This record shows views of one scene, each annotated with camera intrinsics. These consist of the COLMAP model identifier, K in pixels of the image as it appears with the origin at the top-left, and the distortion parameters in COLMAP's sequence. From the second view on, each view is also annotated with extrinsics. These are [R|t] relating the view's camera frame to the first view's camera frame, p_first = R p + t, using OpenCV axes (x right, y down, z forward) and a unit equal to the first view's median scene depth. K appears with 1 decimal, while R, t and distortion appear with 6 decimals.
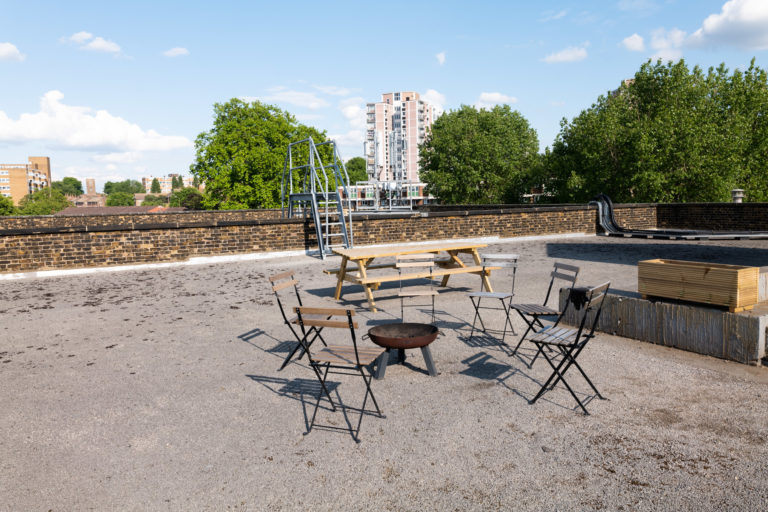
lens RADIAL K [[583.1, 0, 384.0], [0, 583.1, 256.0], [0, 0, 1]] dist [0.001638, -0.006834]
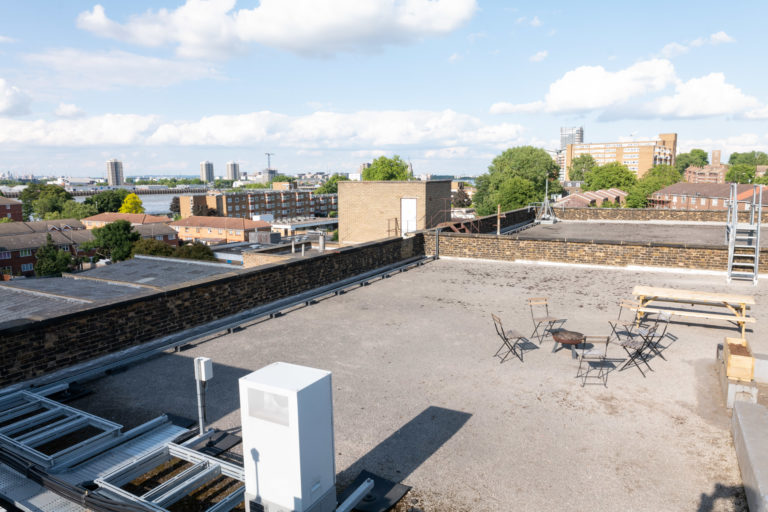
lens RADIAL K [[525.9, 0, 384.0], [0, 525.9, 256.0], [0, 0, 1]] dist [0.032644, -0.039908]
pose [[0.514667, 0.145054, -0.845031, 0.468287], [-0.083698, 0.989378, 0.118856, -0.124089], [0.853295, 0.009556, 0.521341, -0.230197]]
